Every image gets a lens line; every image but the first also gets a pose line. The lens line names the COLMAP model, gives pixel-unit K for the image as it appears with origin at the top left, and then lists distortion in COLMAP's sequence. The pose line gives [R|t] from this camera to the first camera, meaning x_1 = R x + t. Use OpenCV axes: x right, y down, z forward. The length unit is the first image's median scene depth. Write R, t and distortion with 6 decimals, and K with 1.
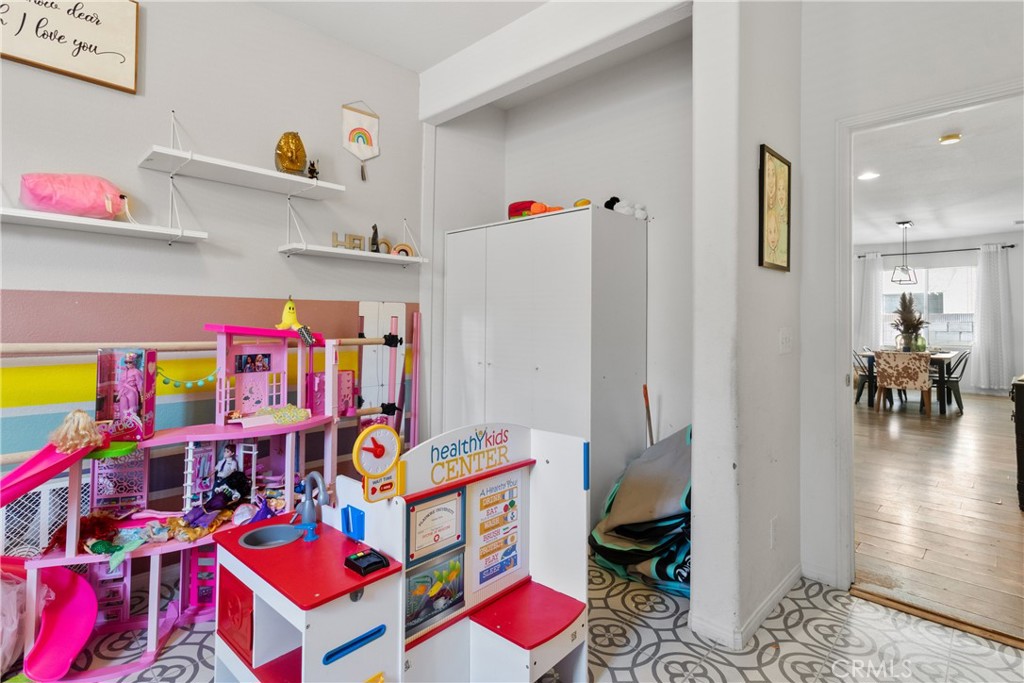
lens RADIAL K [[499.3, 0, 512.3], [0, 499.3, 319.0], [0, 0, 1]] dist [0.008636, -0.000830]
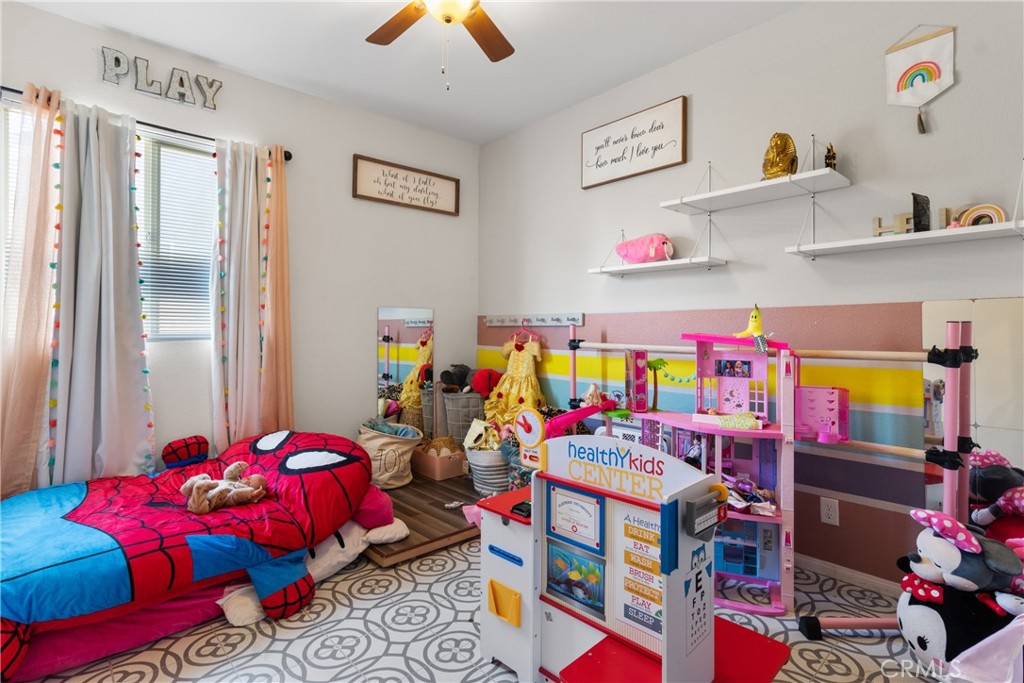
lens RADIAL K [[499.3, 0, 521.5], [0, 499.3, 332.1], [0, 0, 1]] dist [0.008636, -0.000830]
pose [[-0.043194, -0.005255, -0.999053, 0.850609], [0.007022, 0.999960, -0.005563, 0.017207], [0.999042, -0.007256, -0.043155, 0.852838]]
